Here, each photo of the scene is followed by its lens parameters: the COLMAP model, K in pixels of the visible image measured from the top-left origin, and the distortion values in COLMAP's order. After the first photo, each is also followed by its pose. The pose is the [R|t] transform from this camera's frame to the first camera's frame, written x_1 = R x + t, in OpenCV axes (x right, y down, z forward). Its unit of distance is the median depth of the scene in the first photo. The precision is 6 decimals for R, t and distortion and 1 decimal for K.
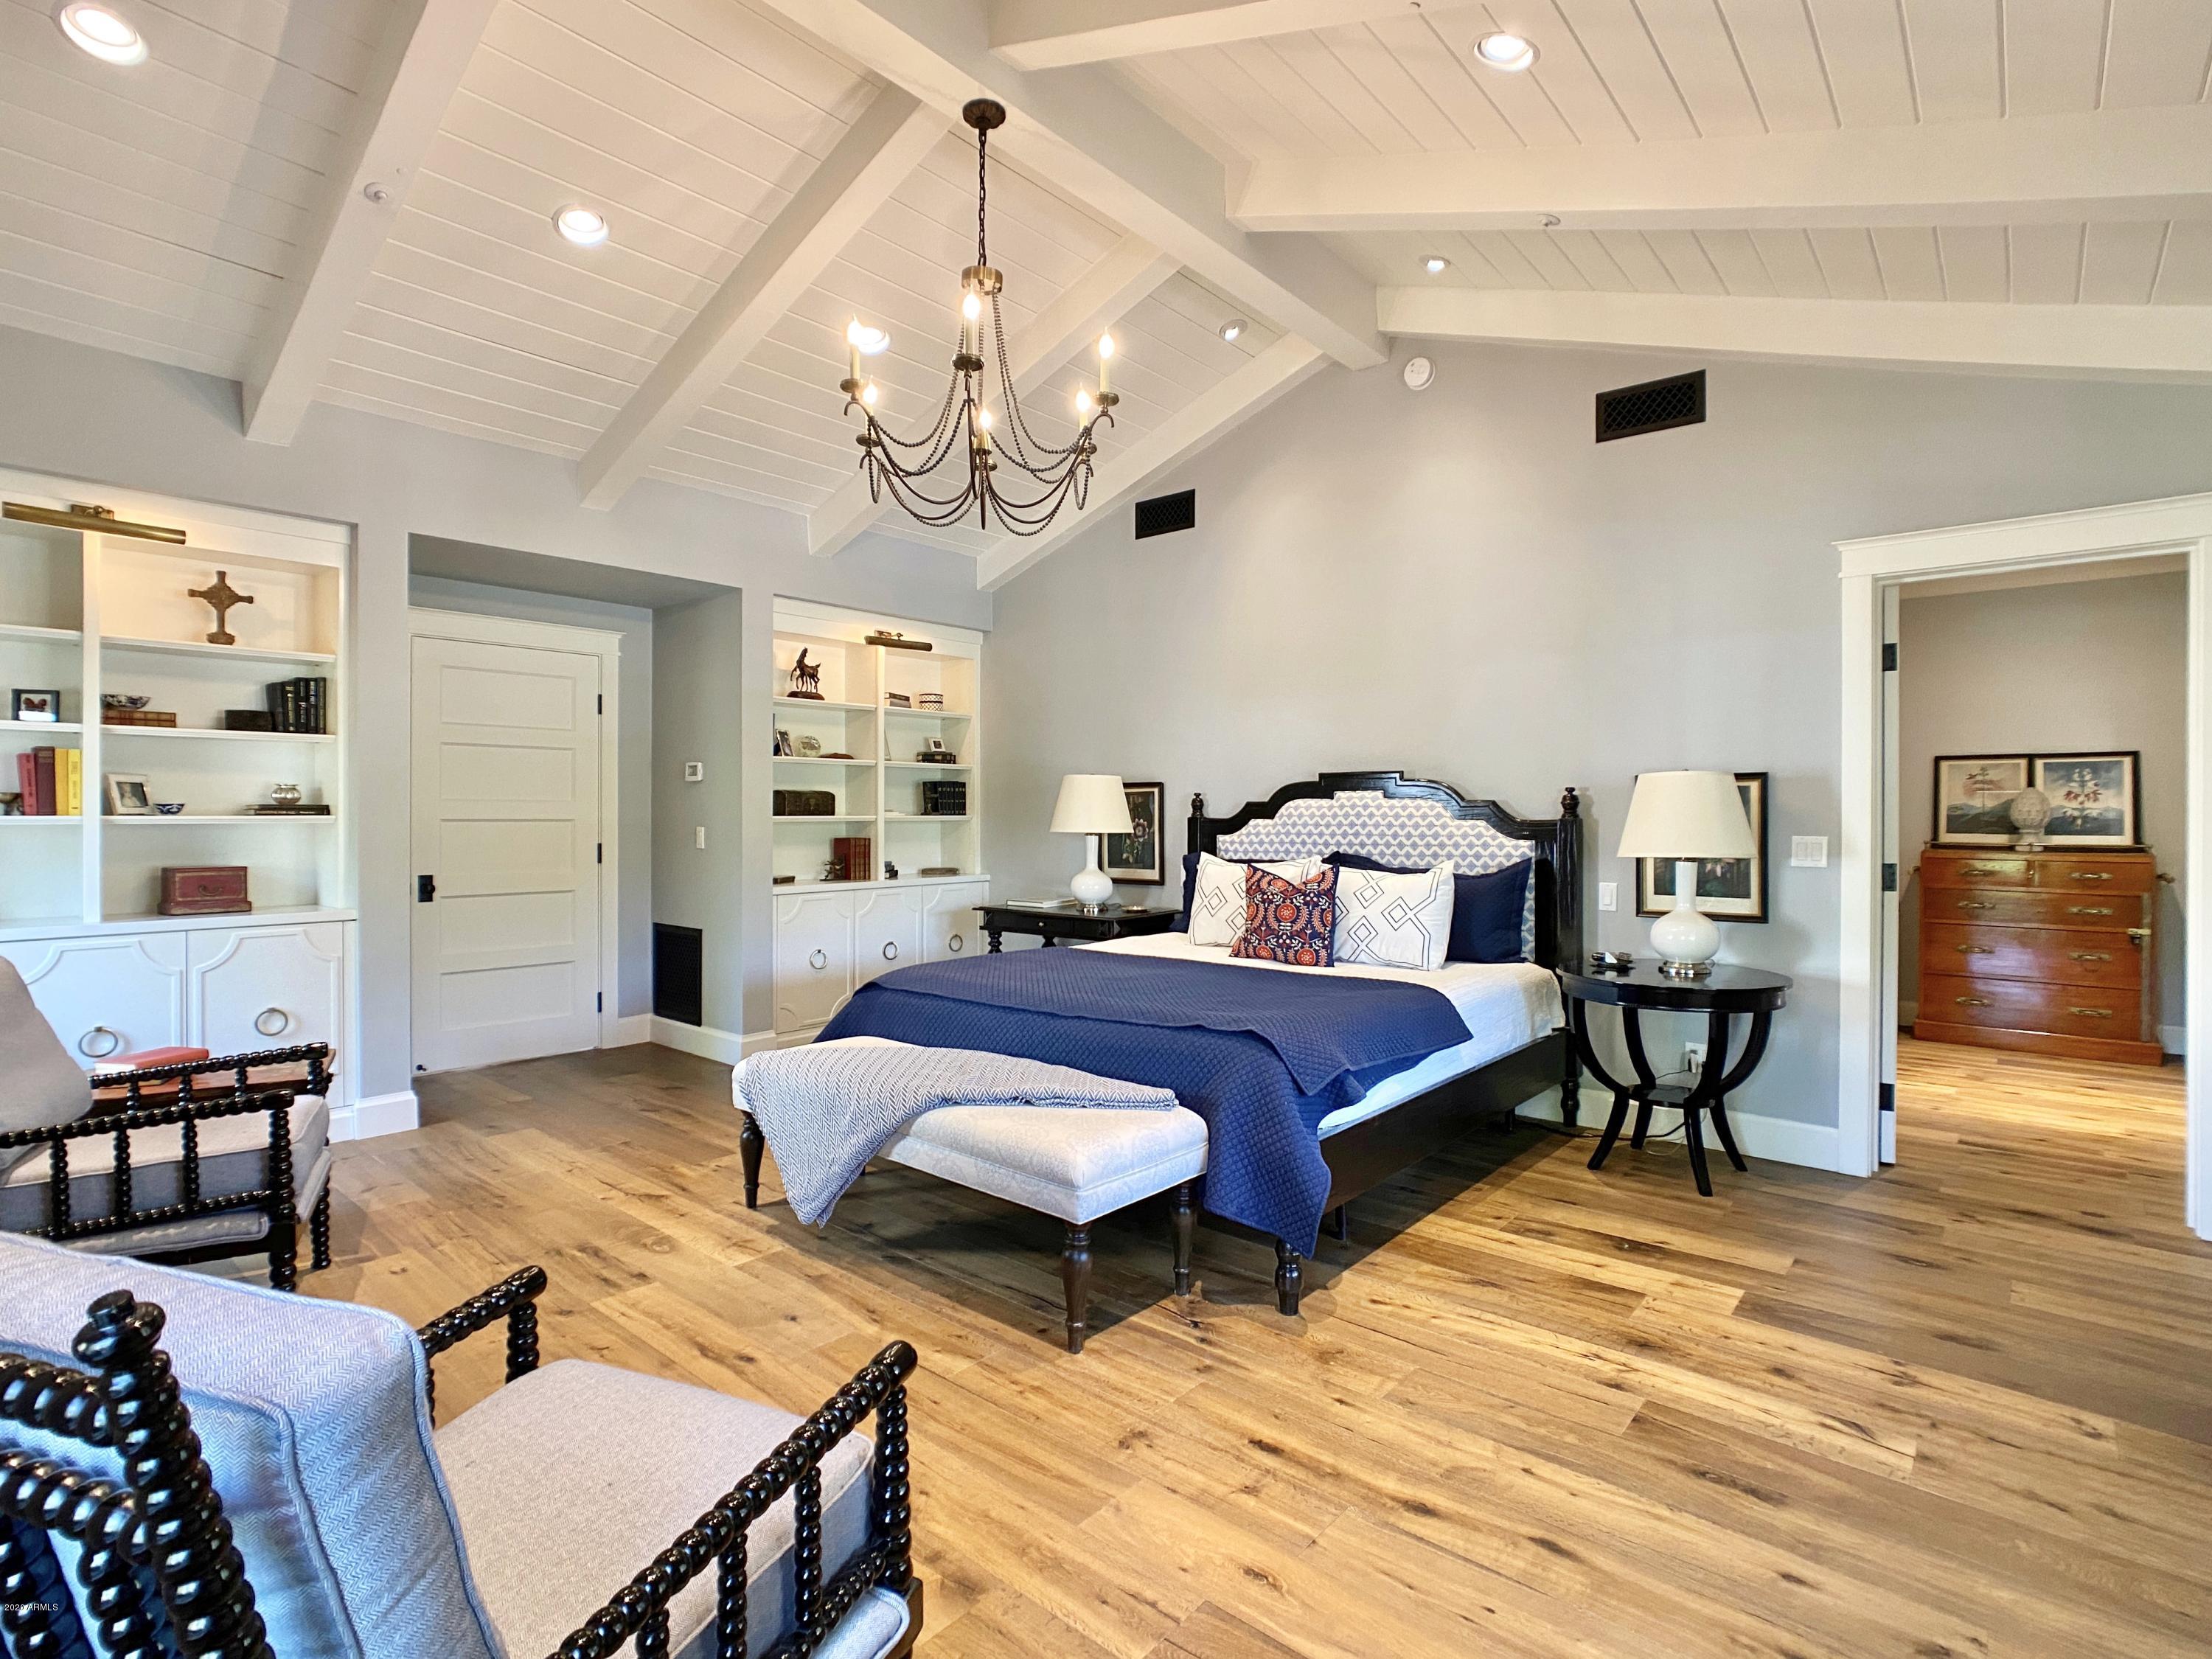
lens RADIAL K [[1097.9, 0, 1106.0], [0, 1097.9, 829.5], [0, 0, 1]] dist [0.002561, -0.000887]
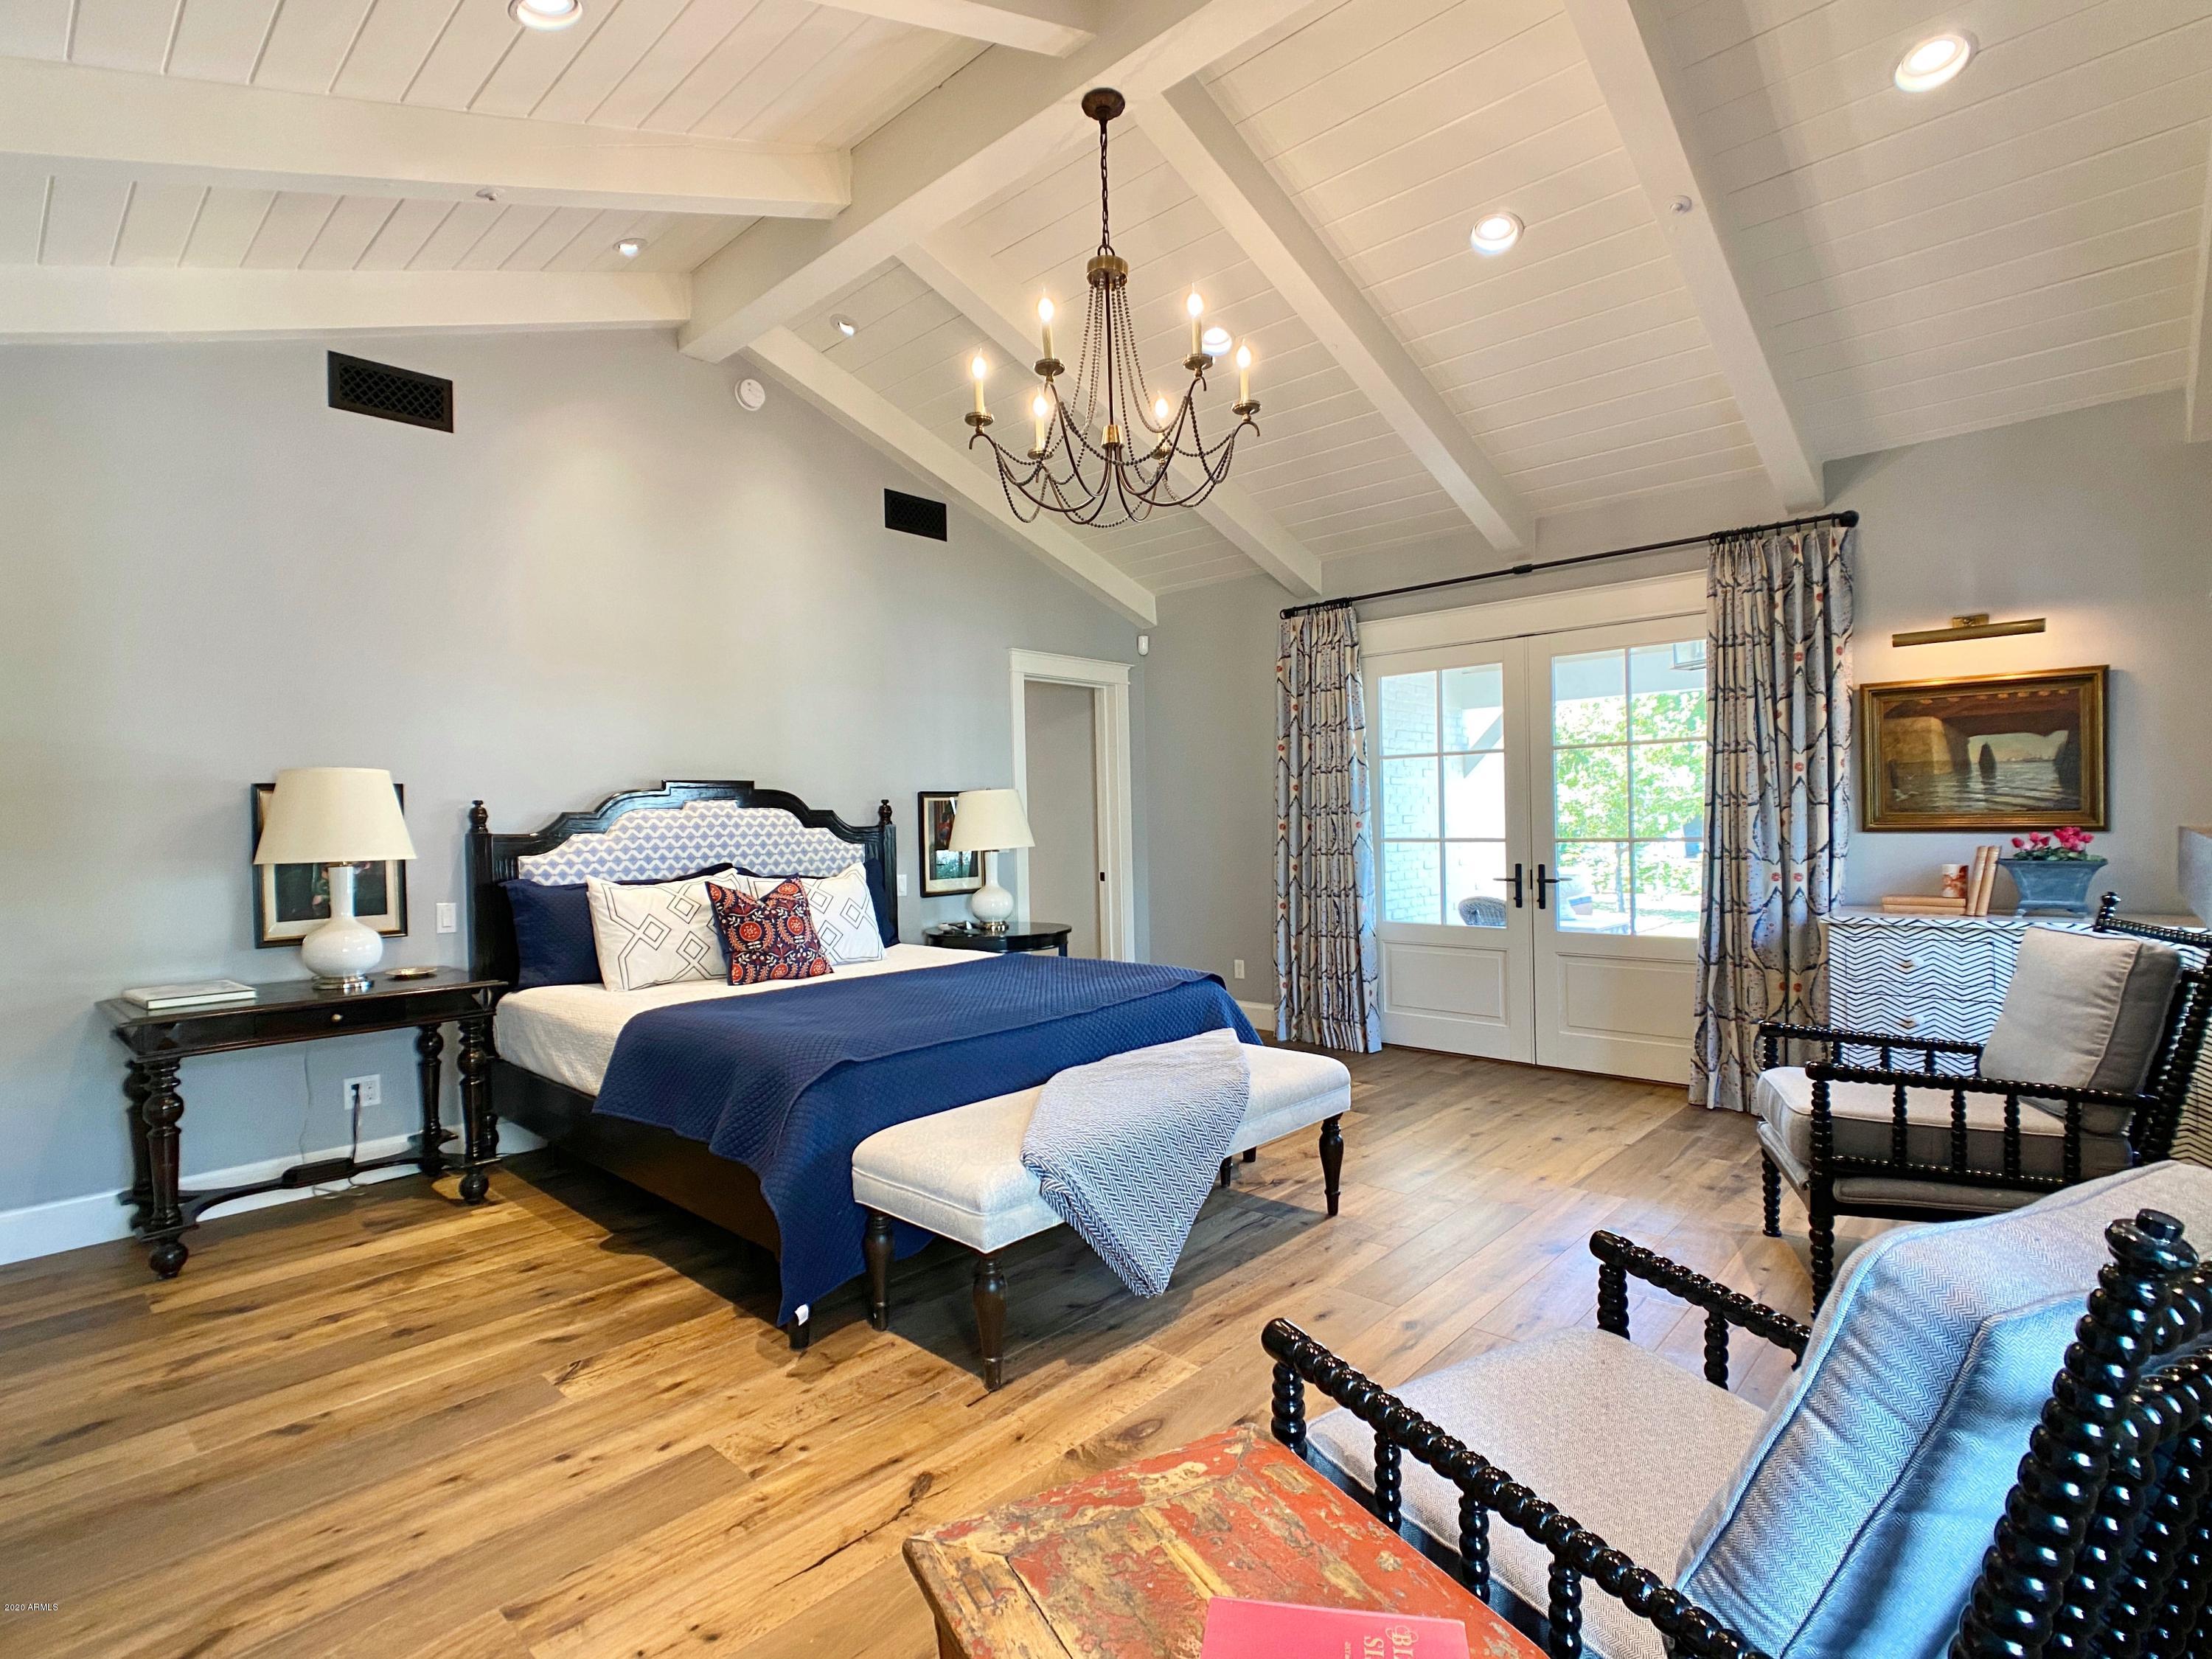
lens RADIAL K [[1097.9, 0, 1106.0], [0, 1097.9, 829.5], [0, 0, 1]] dist [0.002561, -0.000887]
pose [[0.043971, -0.013112, 0.998947, -0.695040], [0.033438, 0.999373, 0.011645, -0.009327], [-0.998473, 0.032891, 0.044382, 0.605054]]
